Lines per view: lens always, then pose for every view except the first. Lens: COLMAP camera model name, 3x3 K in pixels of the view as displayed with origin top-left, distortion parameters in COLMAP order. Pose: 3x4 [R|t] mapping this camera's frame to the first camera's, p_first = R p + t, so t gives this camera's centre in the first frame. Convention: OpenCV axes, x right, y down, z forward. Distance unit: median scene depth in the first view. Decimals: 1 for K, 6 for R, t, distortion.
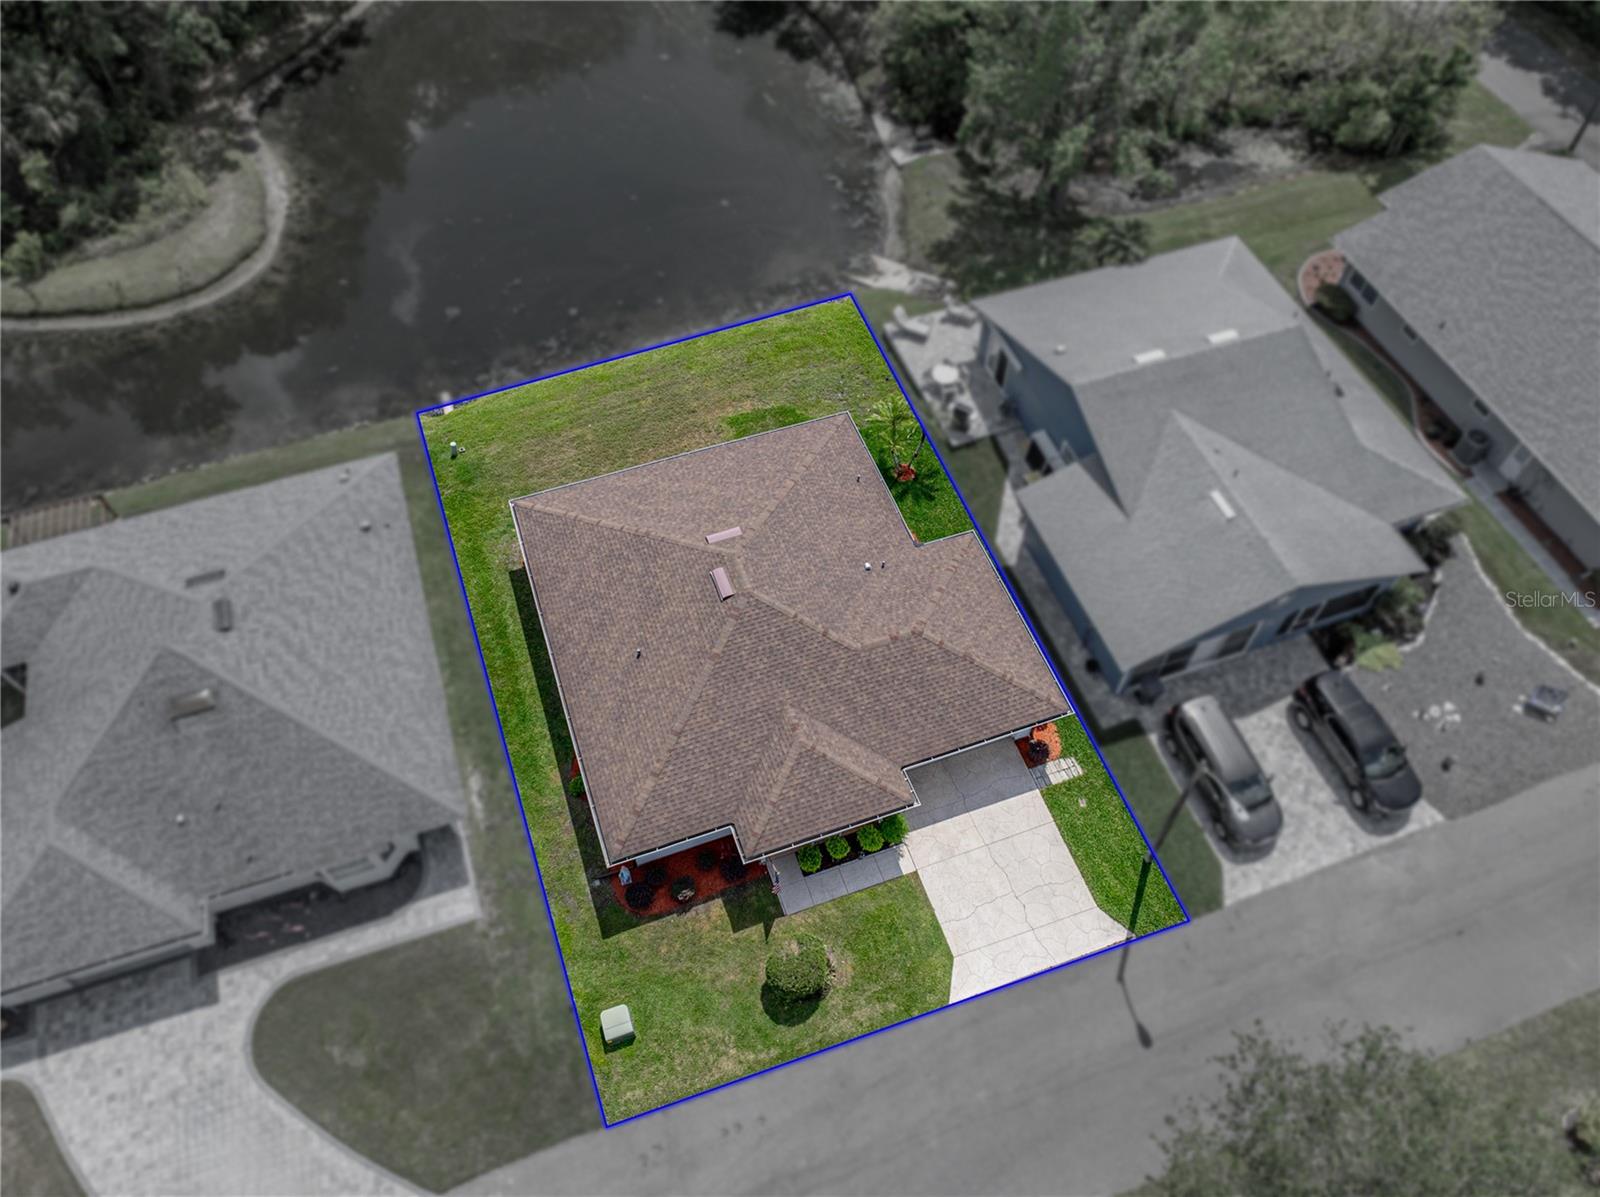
lens RADIAL K [[1124.3, 0, 783.3], [0, 1124.3, 599.4], [0, 0, 1]] dist [-0.028255, 0.015924]
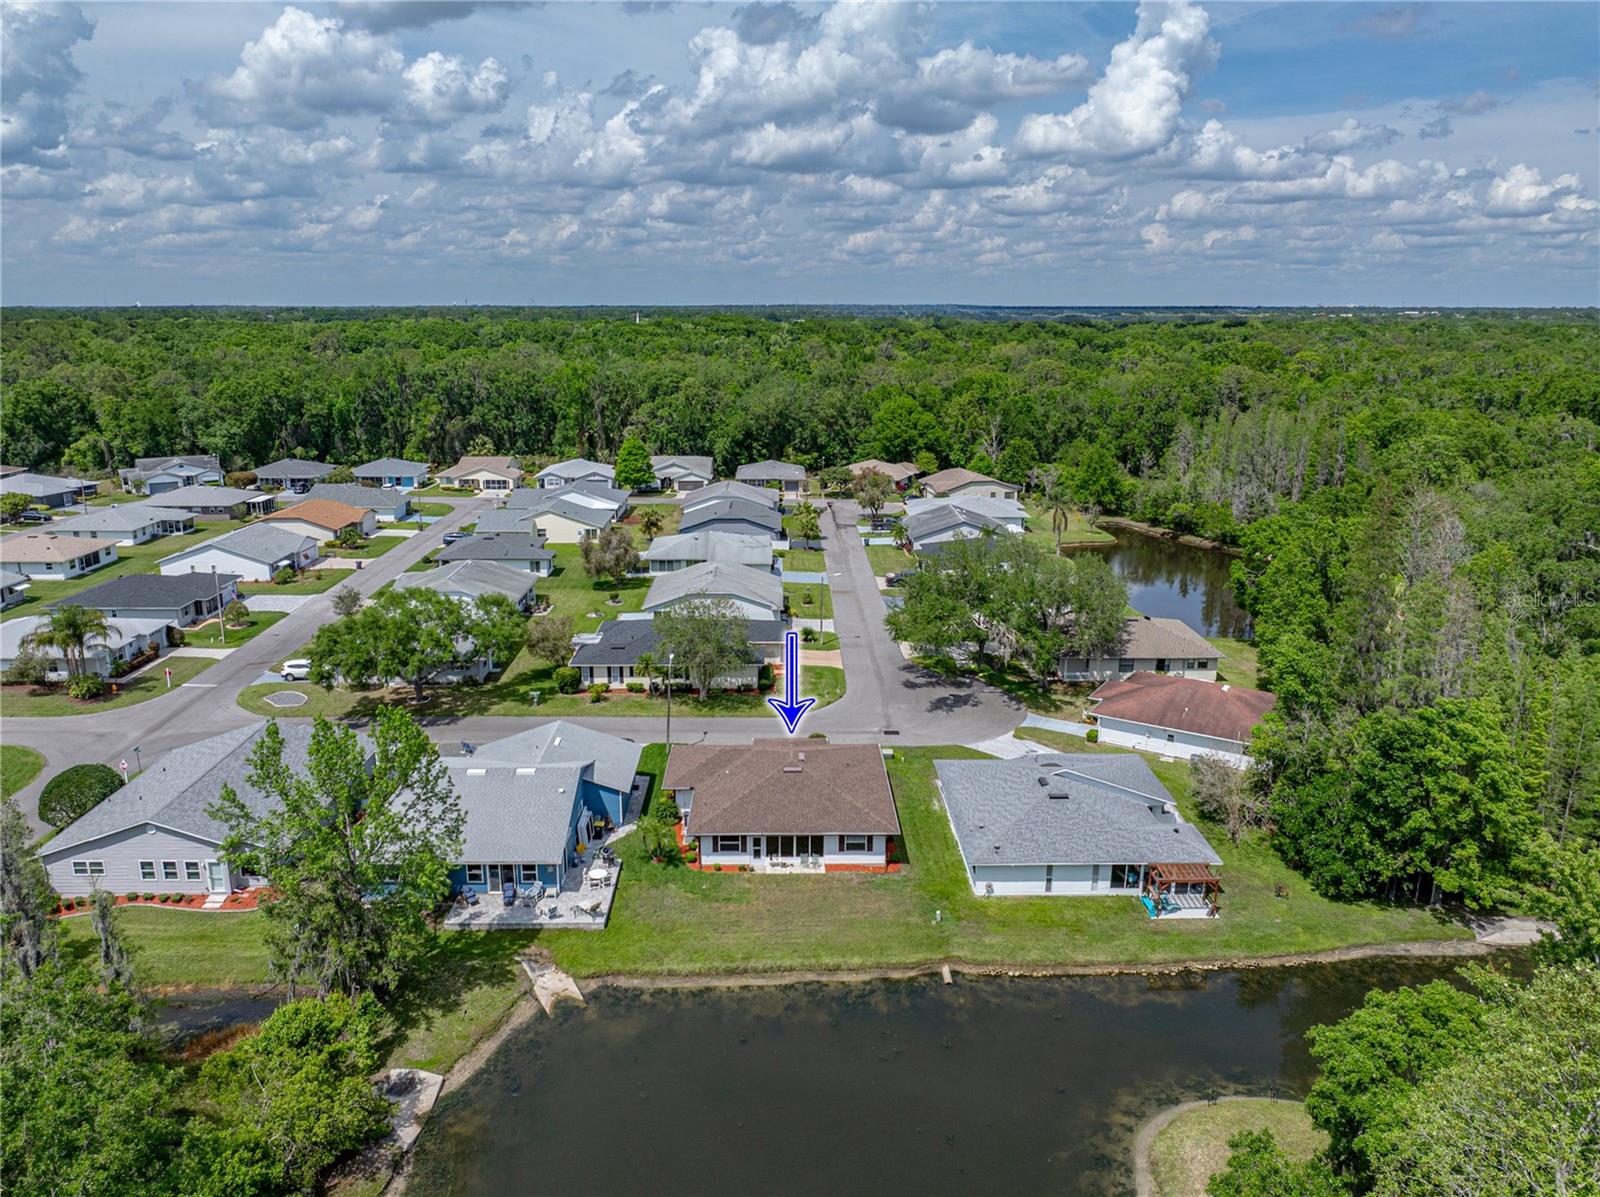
lens RADIAL K [[1124.3, 0, 801.2], [0, 1124.3, 584.3], [0, 0, 1]] dist [-0.028255, 0.015924]
pose [[-0.944004, -0.068590, 0.322726, -0.691322], [0.279913, 0.351314, 0.893436, -1.983141], [-0.174659, 0.933742, -0.312443, 1.354673]]
